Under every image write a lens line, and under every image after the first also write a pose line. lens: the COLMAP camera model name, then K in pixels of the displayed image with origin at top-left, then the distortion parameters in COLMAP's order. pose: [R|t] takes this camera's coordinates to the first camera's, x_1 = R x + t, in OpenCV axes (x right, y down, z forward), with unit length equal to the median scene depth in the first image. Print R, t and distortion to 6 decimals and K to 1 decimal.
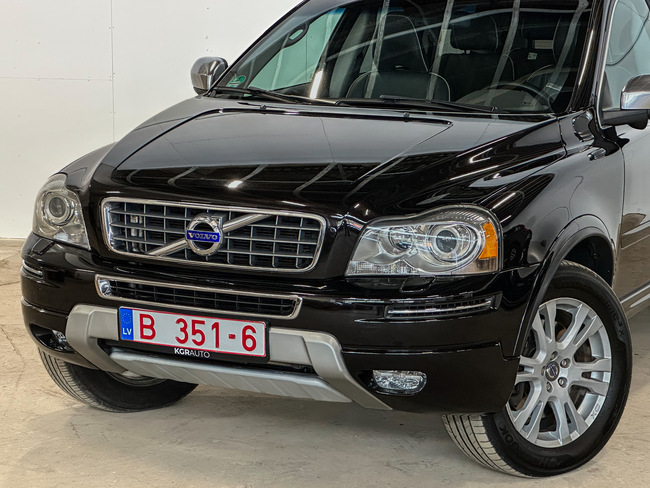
lens RADIAL K [[1675.8, 0, 325.0], [0, 1675.8, 244.0], [0, 0, 1]] dist [-0.025452, 0.804381]
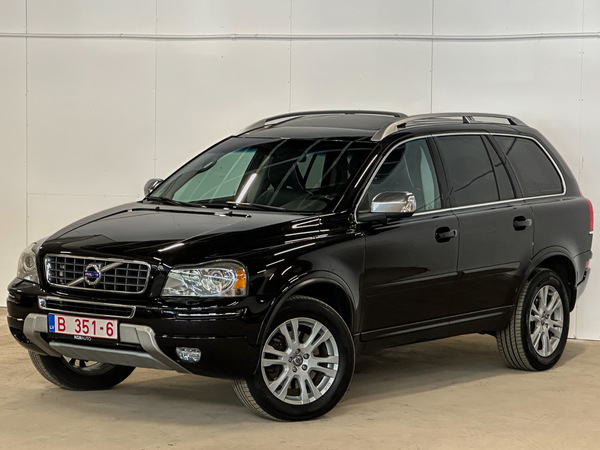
lens RADIAL K [[1842.8, 0, 300.0], [0, 1842.8, 225.0], [0, 0, 1]] dist [-0.007018, -0.154694]
pose [[0.987402, 0.015447, -0.157475, 0.453962], [-0.029473, 0.995761, -0.087128, 0.106841], [0.155461, 0.090672, 0.983672, -0.918826]]
